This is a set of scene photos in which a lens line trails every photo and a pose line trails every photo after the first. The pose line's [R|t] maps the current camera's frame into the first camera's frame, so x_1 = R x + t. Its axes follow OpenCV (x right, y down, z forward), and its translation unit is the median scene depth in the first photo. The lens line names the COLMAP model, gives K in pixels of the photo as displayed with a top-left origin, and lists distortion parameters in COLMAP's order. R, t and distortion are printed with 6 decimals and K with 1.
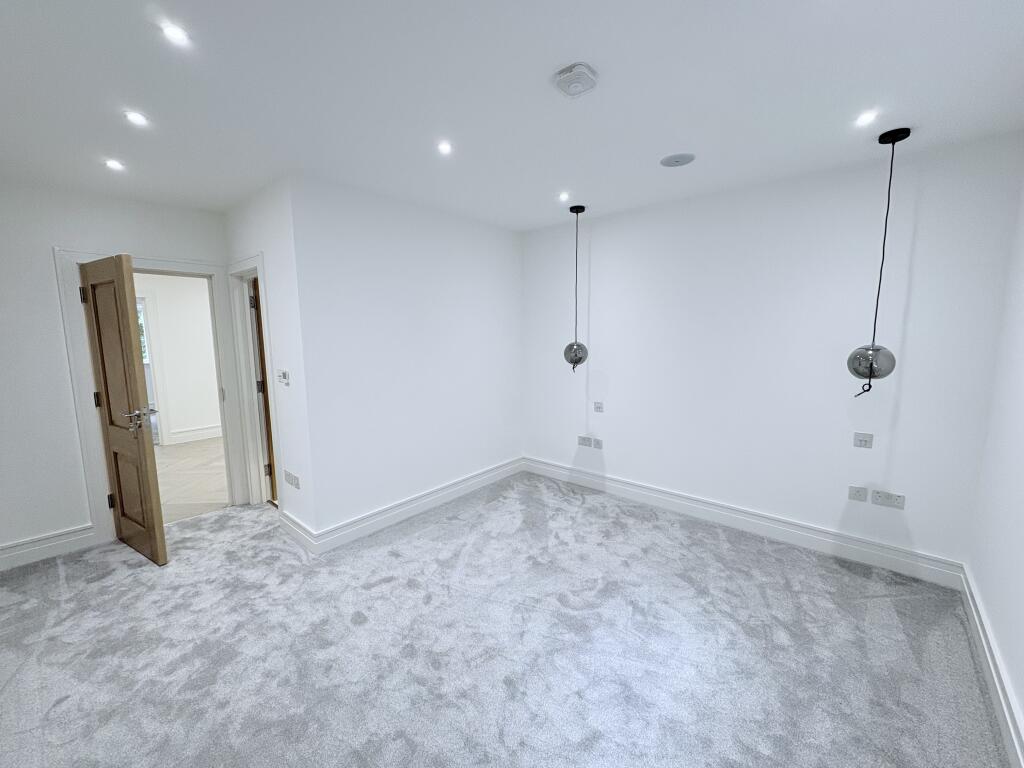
lens RADIAL K [[413.4, 0, 518.9], [0, 413.4, 393.5], [0, 0, 1]] dist [0.002798, 0.000192]
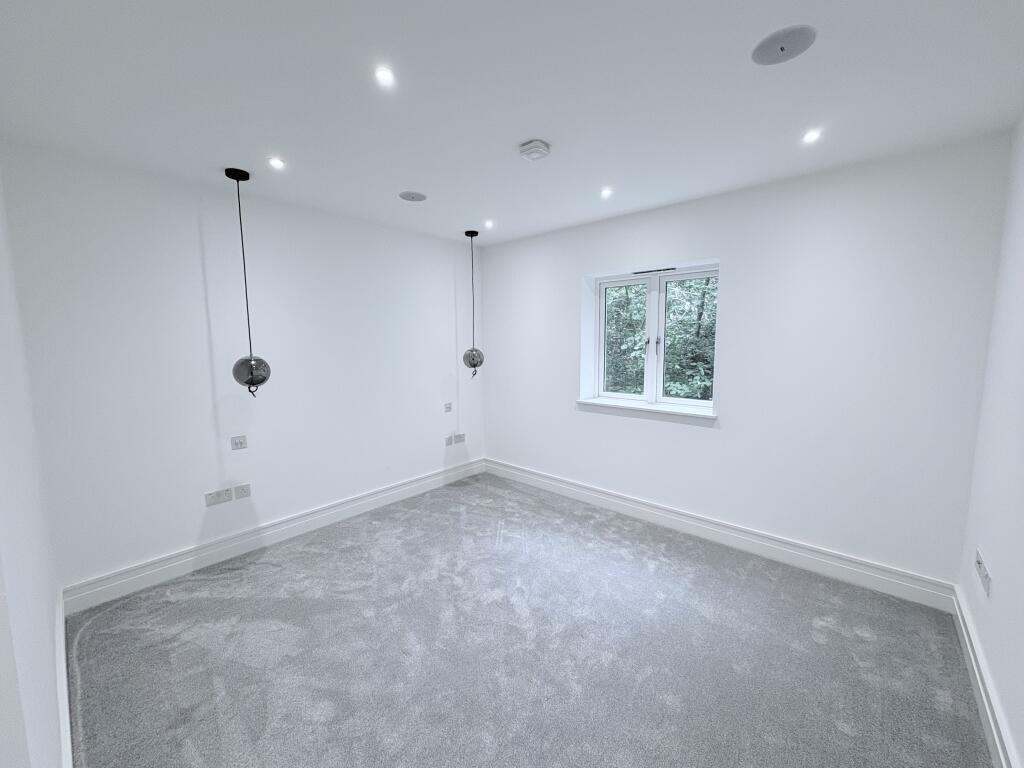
lens RADIAL K [[413.4, 0, 509.9], [0, 413.4, 385.5], [0, 0, 1]] dist [0.002798, 0.000192]
pose [[0.013035, -0.100736, 0.994828, -0.678945], [0.159217, 0.982428, 0.097394, -0.080375], [-0.987158, 0.157124, 0.028845, 0.604670]]
